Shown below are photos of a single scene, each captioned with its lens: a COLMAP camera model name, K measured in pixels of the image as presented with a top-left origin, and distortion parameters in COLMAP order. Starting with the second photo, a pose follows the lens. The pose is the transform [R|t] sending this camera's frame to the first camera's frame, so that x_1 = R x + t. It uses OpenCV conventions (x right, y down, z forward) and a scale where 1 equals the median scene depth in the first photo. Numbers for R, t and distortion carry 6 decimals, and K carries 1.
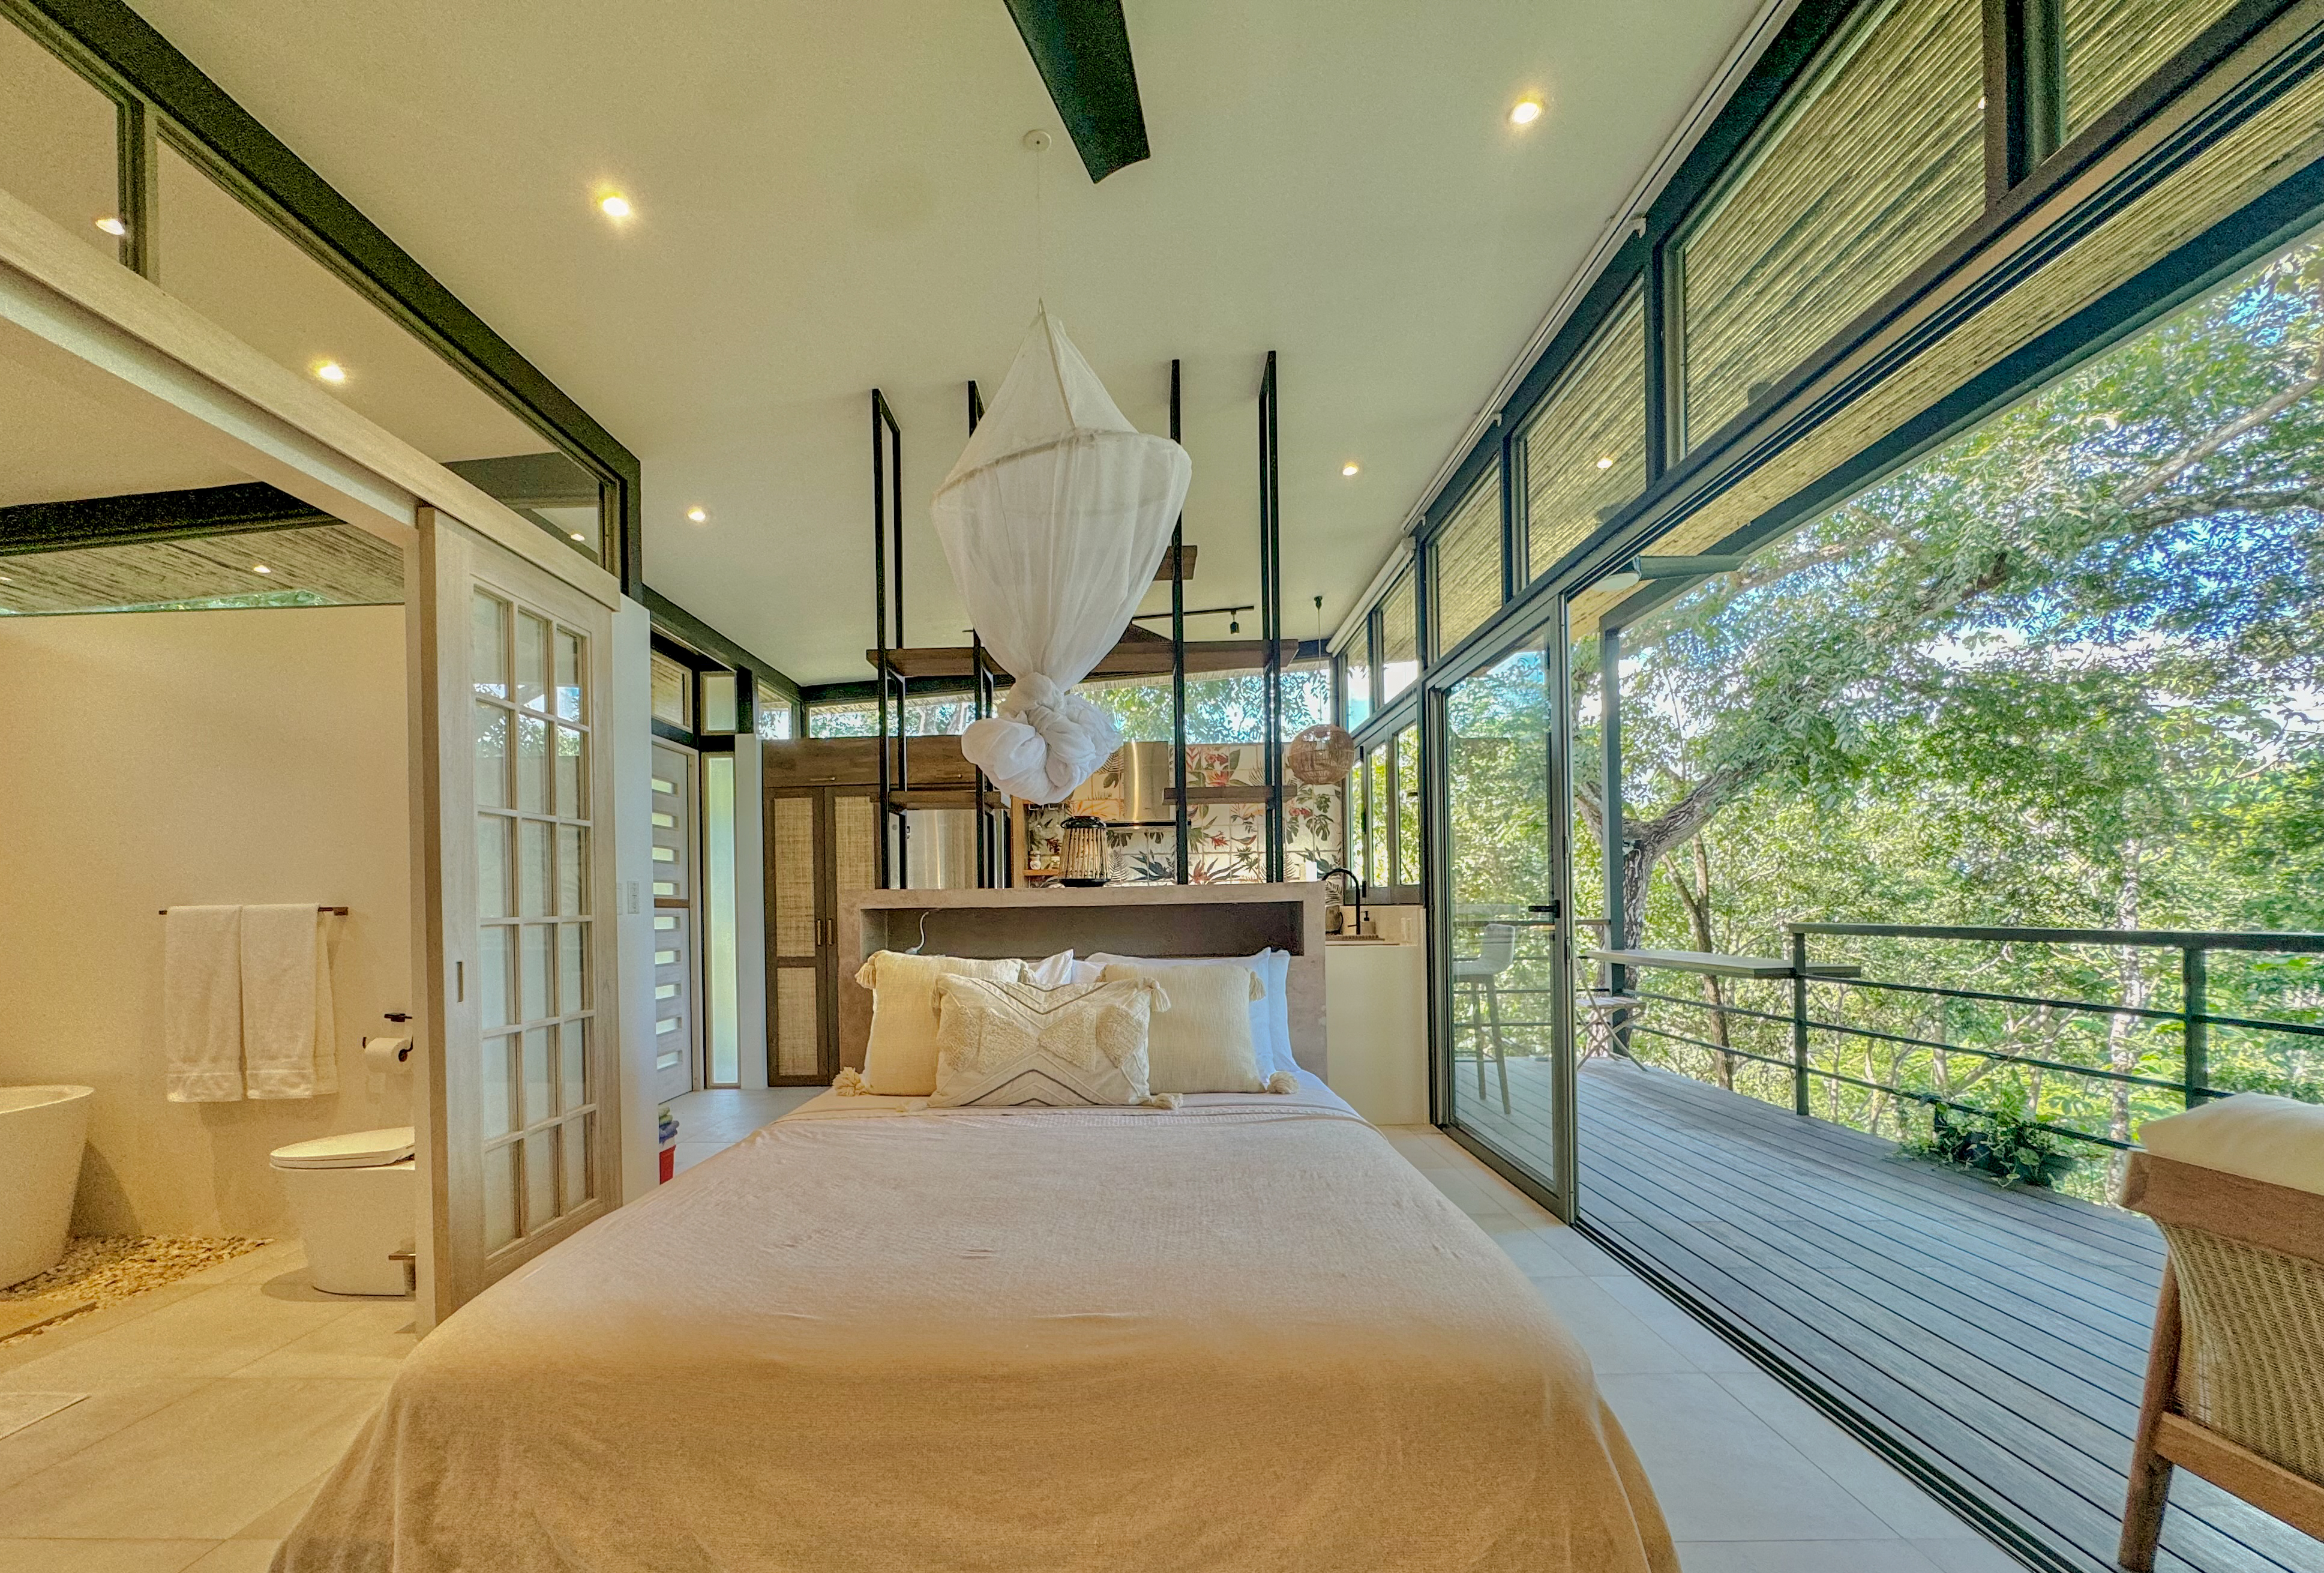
lens RADIAL K [[942.2, 0, 1161.7], [0, 942.2, 888.9], [0, 0, 1]] dist [-0.001563, 0.000367]
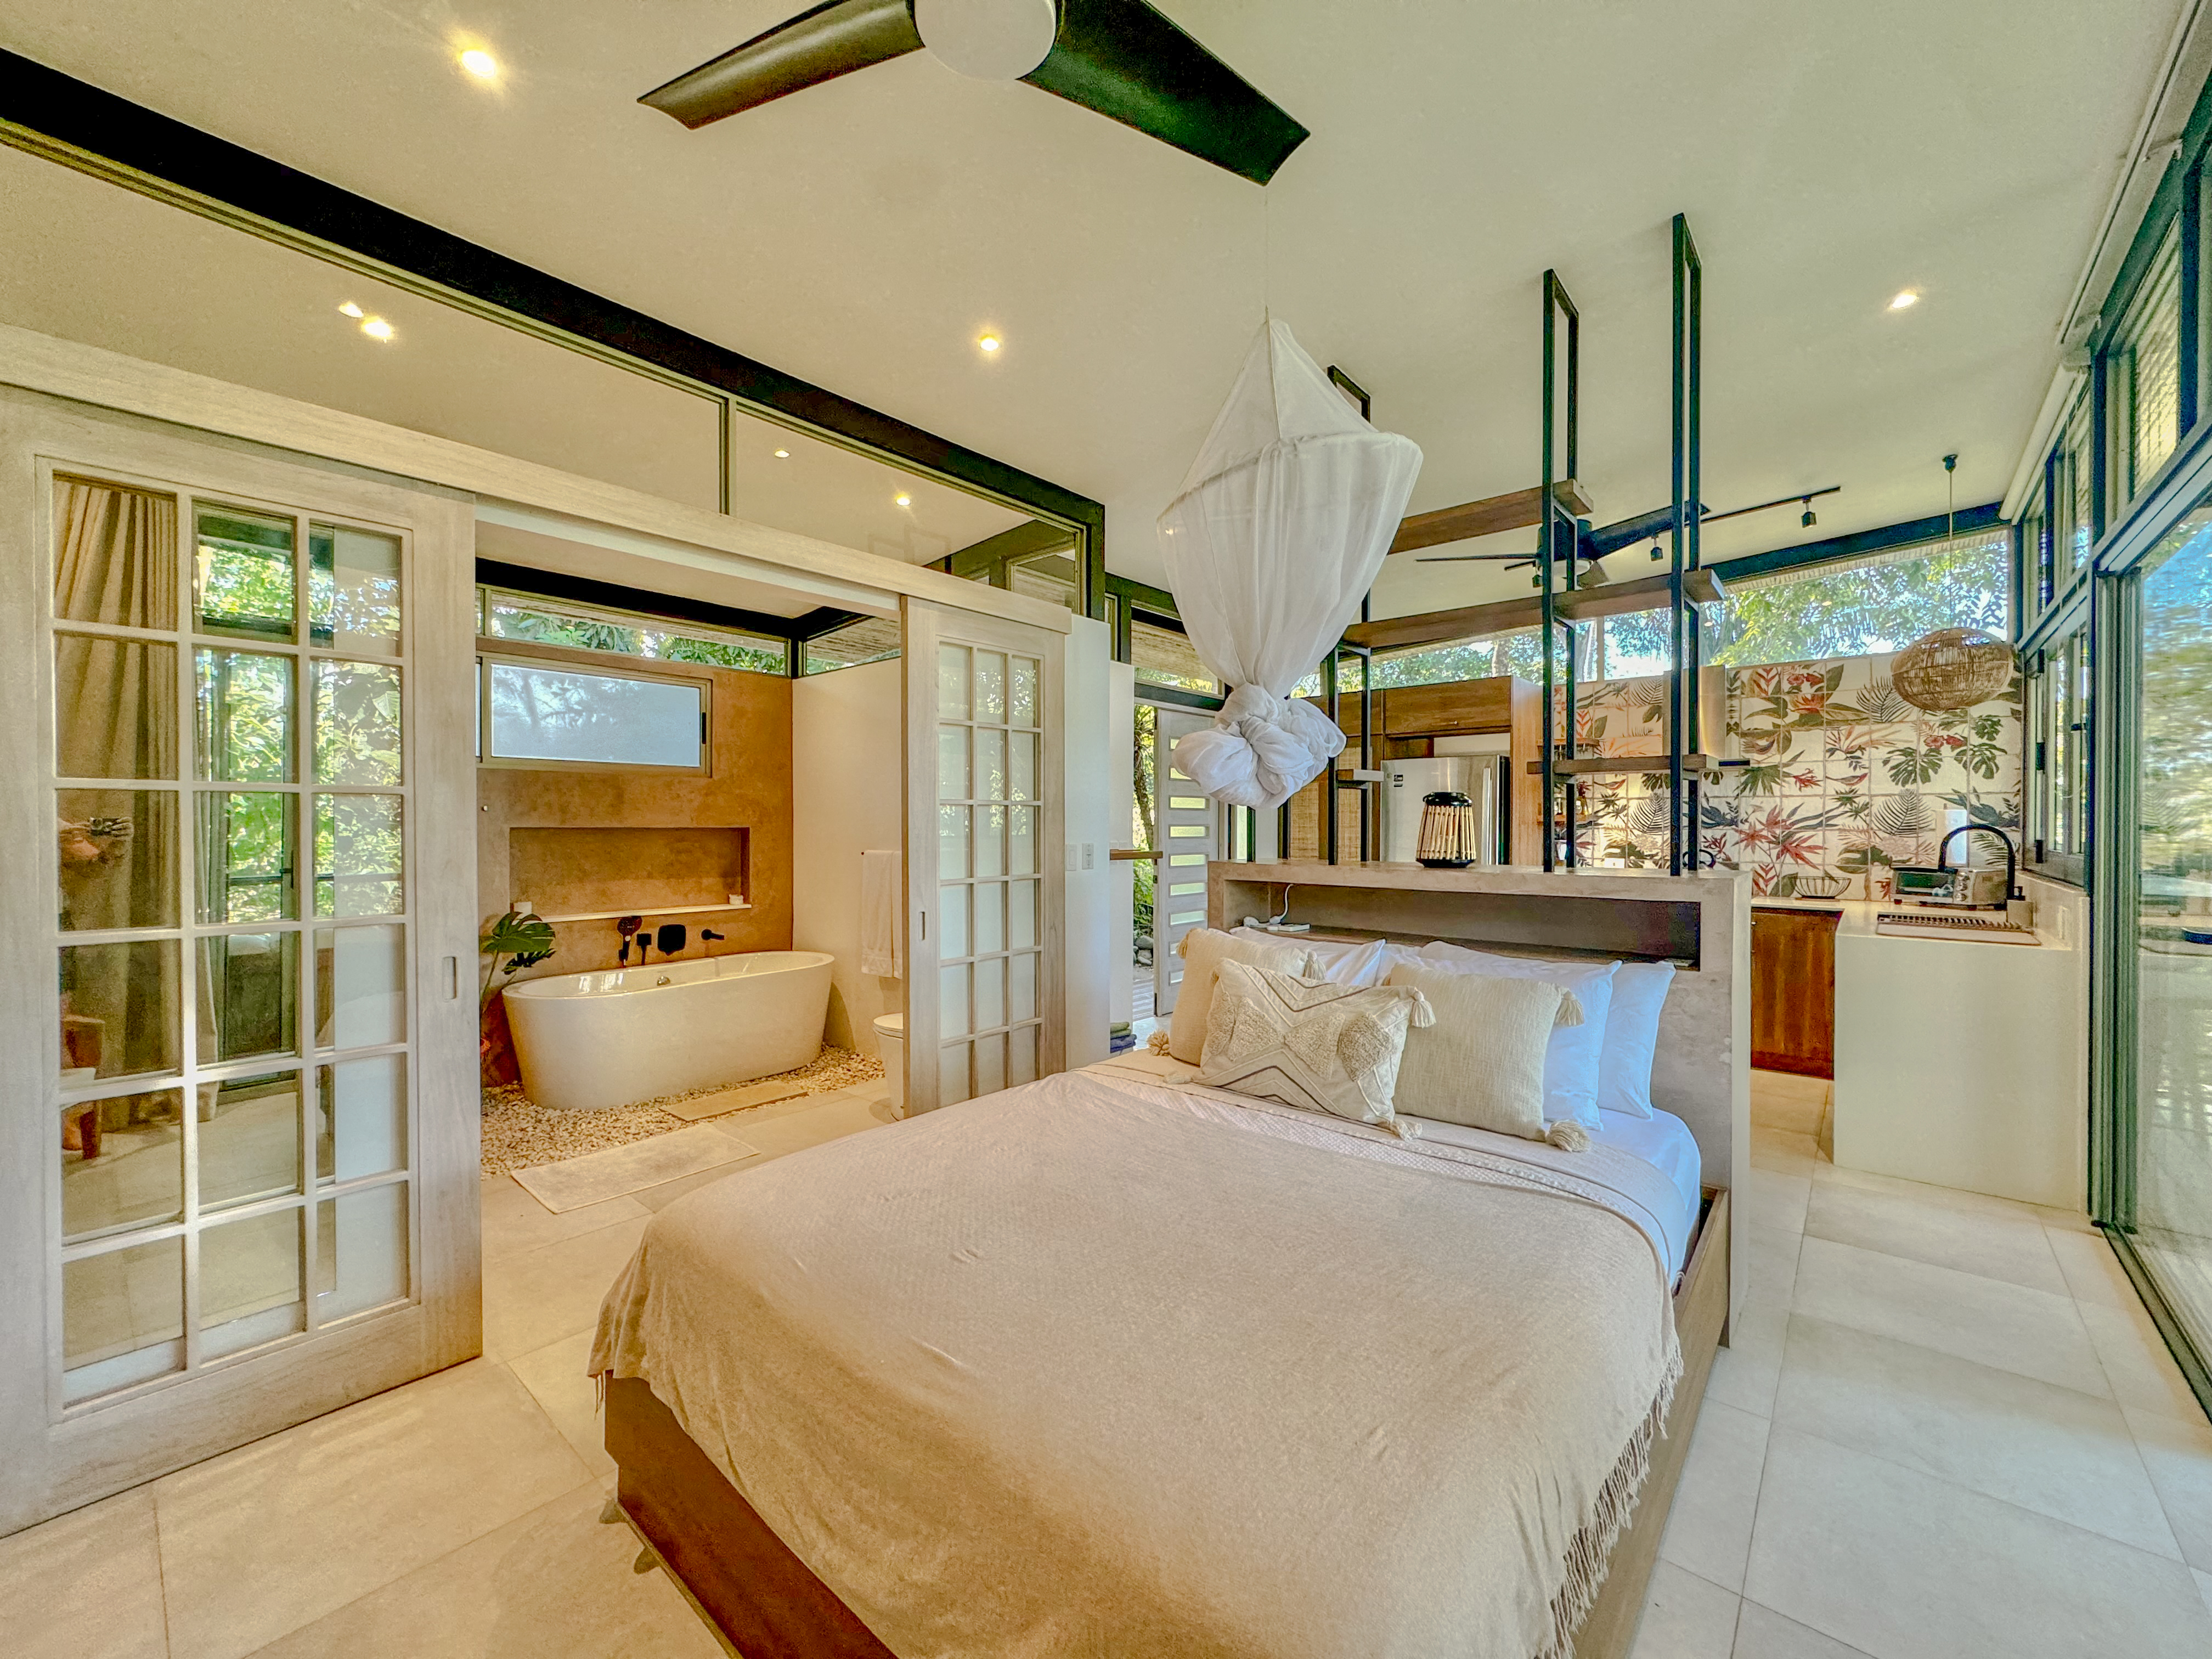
lens RADIAL K [[886.8, 0, 1102.4], [0, 886.8, 829.2], [0, 0, 1]] dist [-0.002542, 0.000030]
pose [[0.778449, 0.022696, -0.627297, 0.244657], [-0.012359, 0.999707, 0.020832, -0.064076], [0.627586, -0.008464, 0.778502, 0.108846]]
